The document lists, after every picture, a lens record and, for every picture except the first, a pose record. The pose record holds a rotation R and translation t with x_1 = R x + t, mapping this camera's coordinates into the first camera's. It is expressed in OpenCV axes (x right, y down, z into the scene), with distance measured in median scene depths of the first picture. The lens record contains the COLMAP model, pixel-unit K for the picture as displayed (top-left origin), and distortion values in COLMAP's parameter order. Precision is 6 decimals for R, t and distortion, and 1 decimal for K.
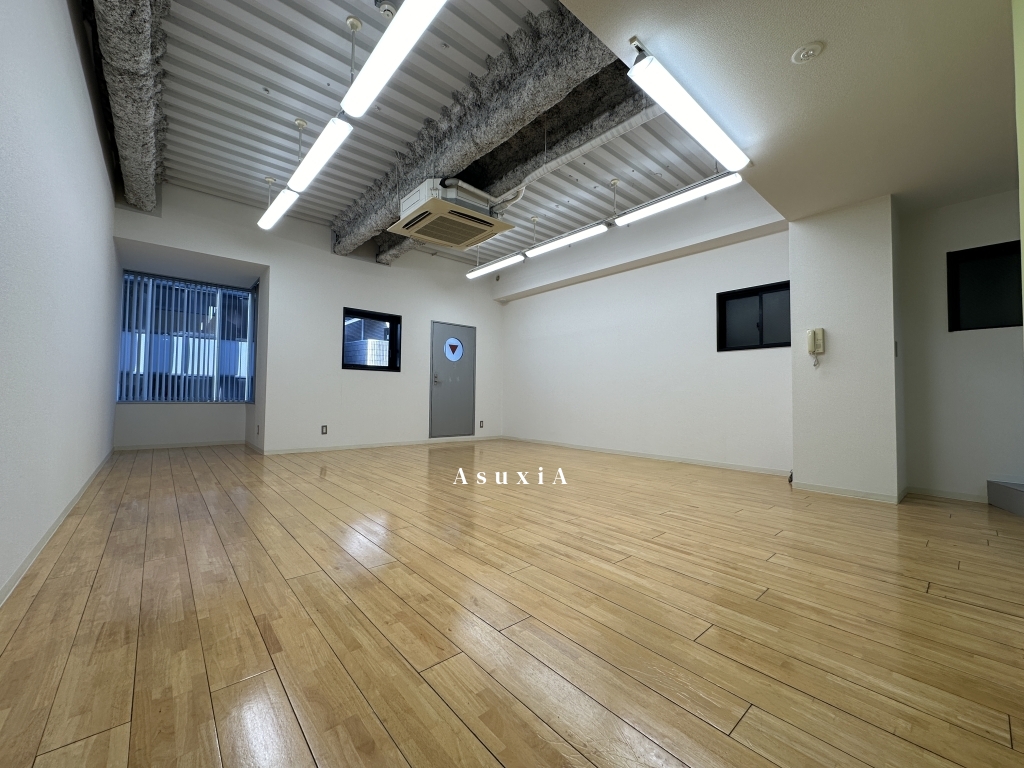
lens RADIAL K [[407.4, 0, 512.1], [0, 407.4, 382.9], [0, 0, 1]] dist [-0.003453, 0.000283]
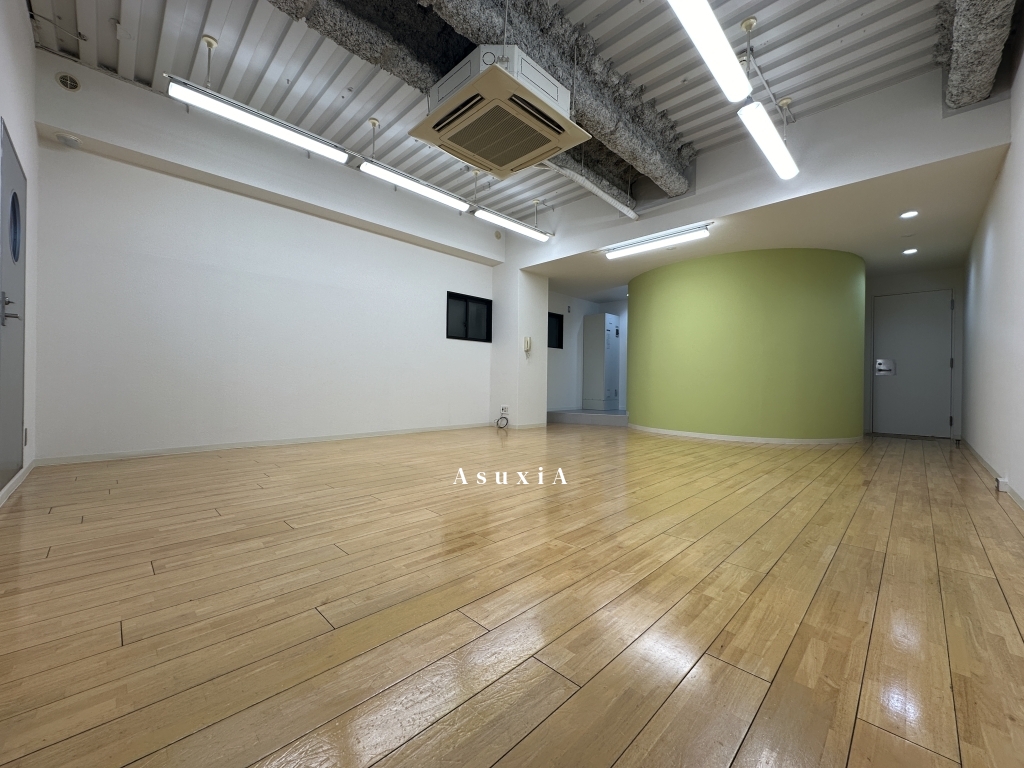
lens RADIAL K [[407.4, 0, 512.1], [0, 407.4, 382.9], [0, 0, 1]] dist [-0.003453, 0.000283]
pose [[-0.071609, -0.015242, 0.997316, -0.855079], [-0.047020, 0.998823, 0.011889, 0.041202], [-0.996324, -0.046042, -0.072242, 0.996810]]
